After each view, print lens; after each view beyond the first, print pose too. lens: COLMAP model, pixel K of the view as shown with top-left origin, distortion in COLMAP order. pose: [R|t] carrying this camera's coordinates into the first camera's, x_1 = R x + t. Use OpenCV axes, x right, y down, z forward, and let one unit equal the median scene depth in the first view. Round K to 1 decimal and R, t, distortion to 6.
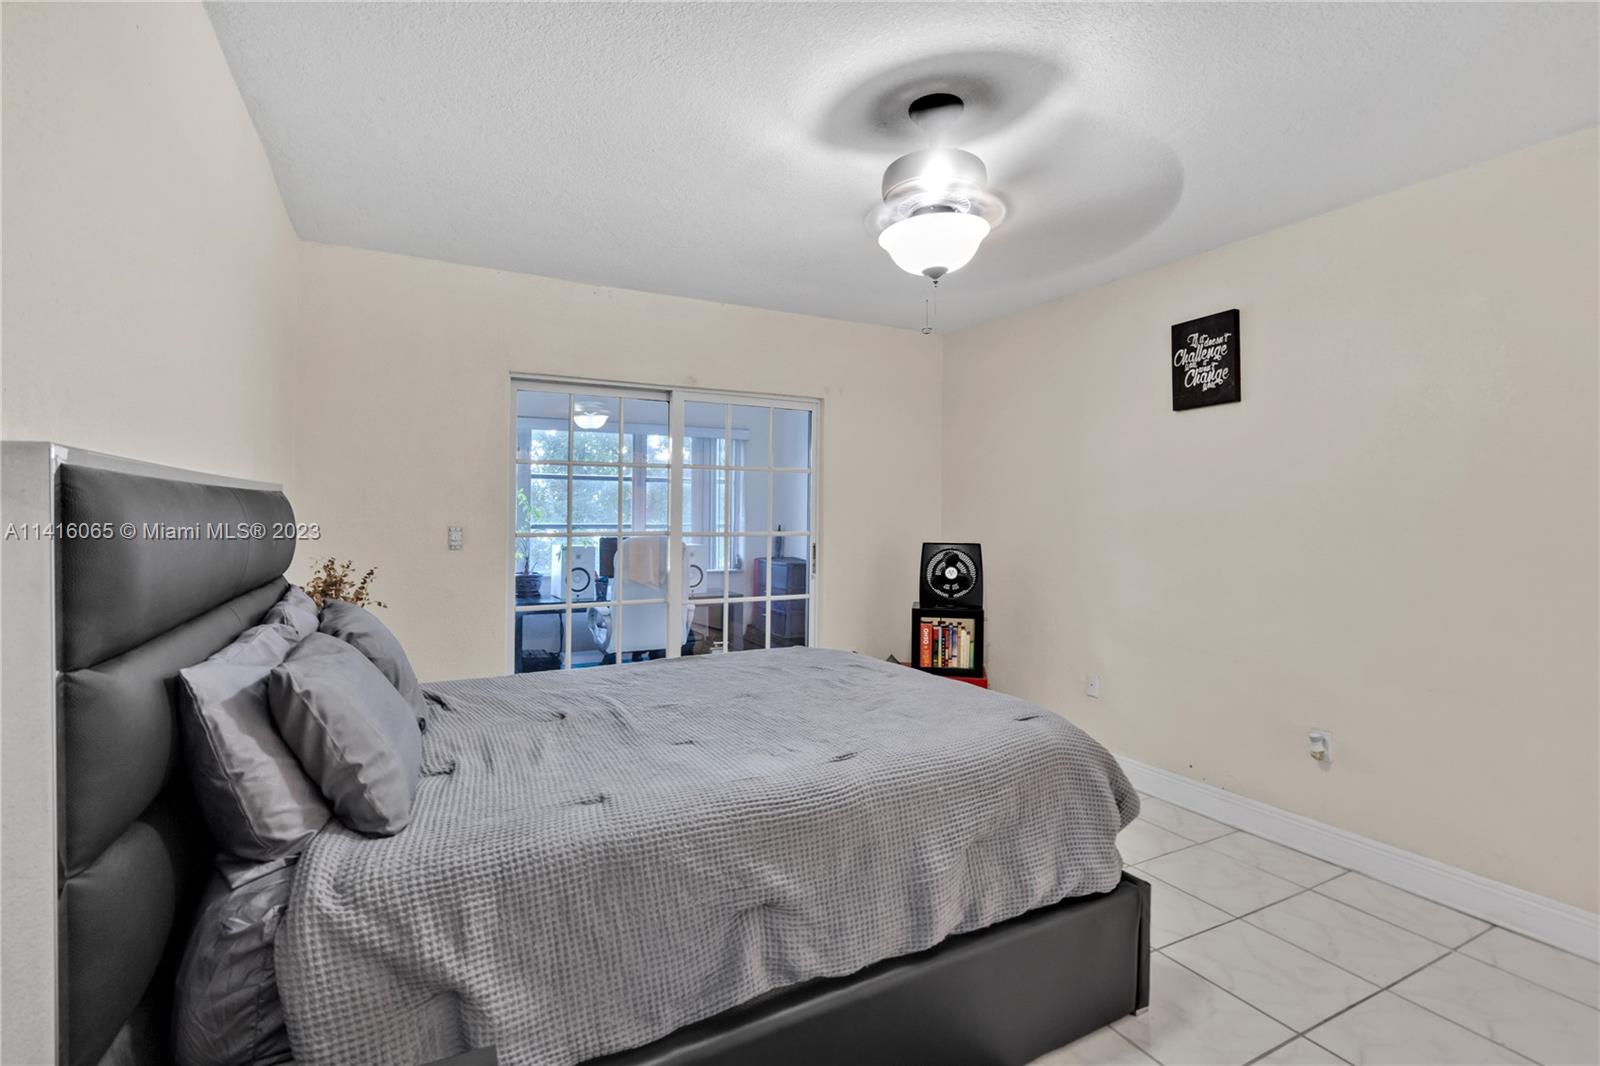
lens RADIAL K [[734.4, 0, 802.3], [0, 734.4, 526.1], [0, 0, 1]] dist [0.000651, -0.000045]
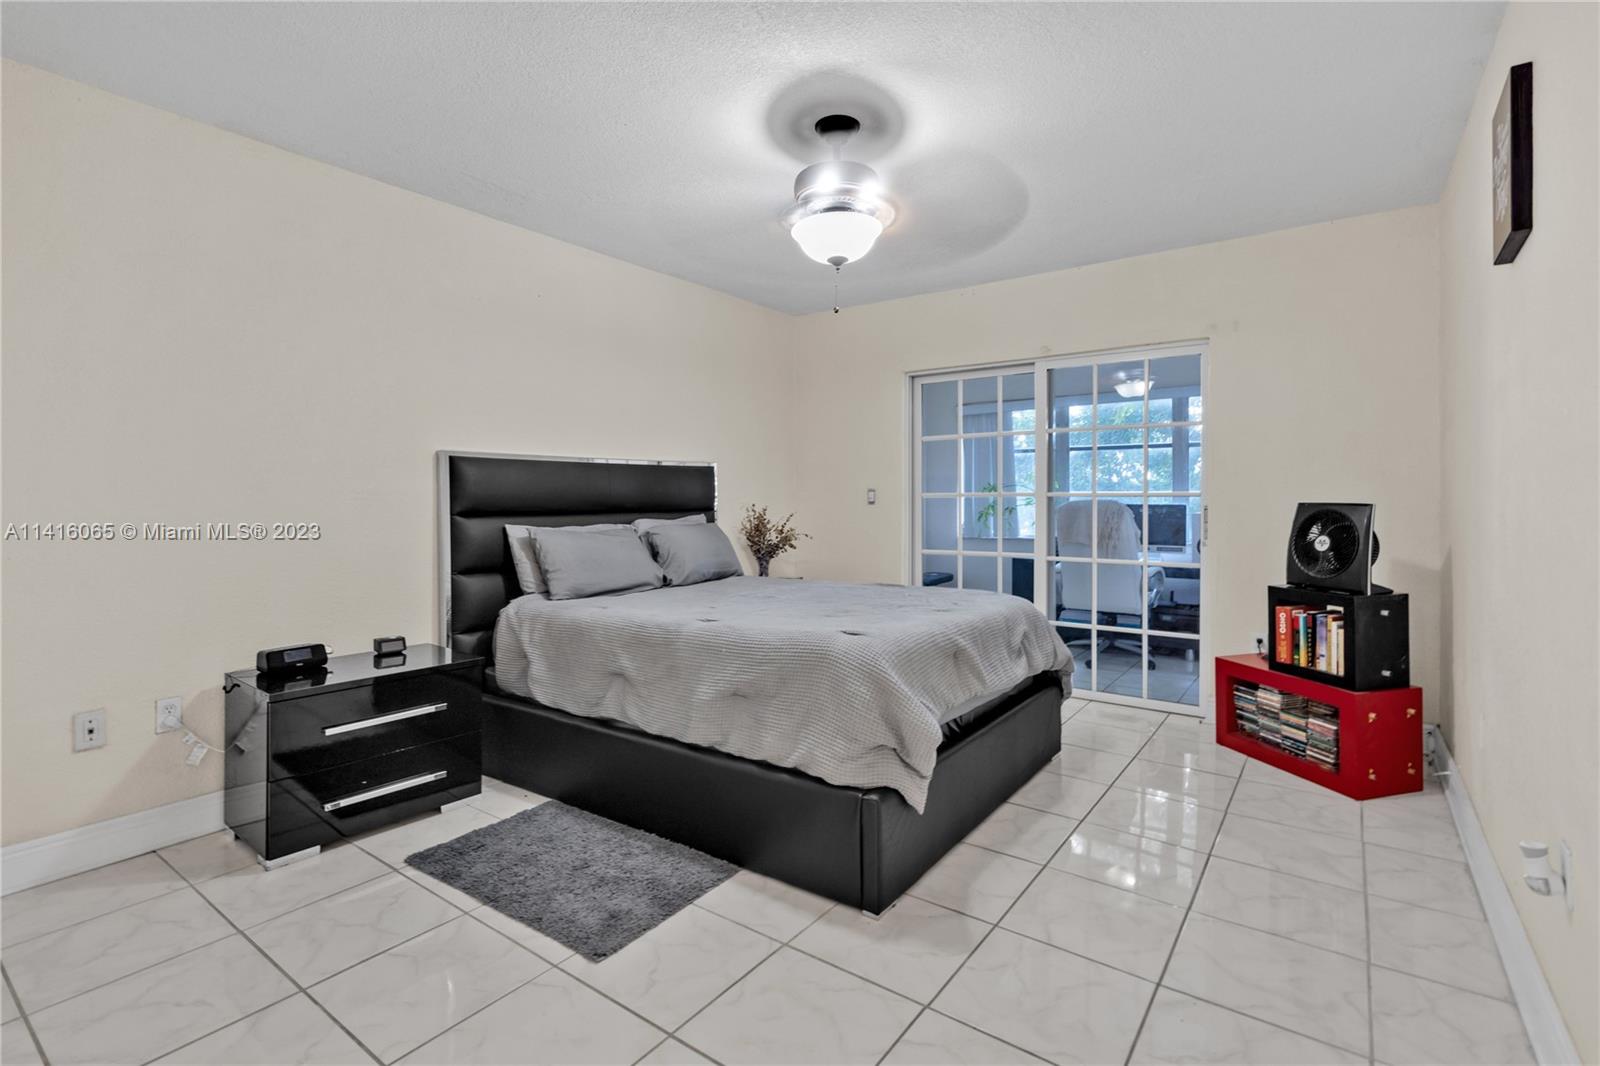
lens RADIAL K [[745.4, 0, 801.6], [0, 745.4, 498.2], [0, 0, 1]] dist [-0.000700, -0.000080]
pose [[0.462258, -0.000783, -0.886745, 1.253554], [-0.007835, 0.999957, -0.004968, 0.051134], [0.886711, 0.009244, 0.462232, 0.359956]]
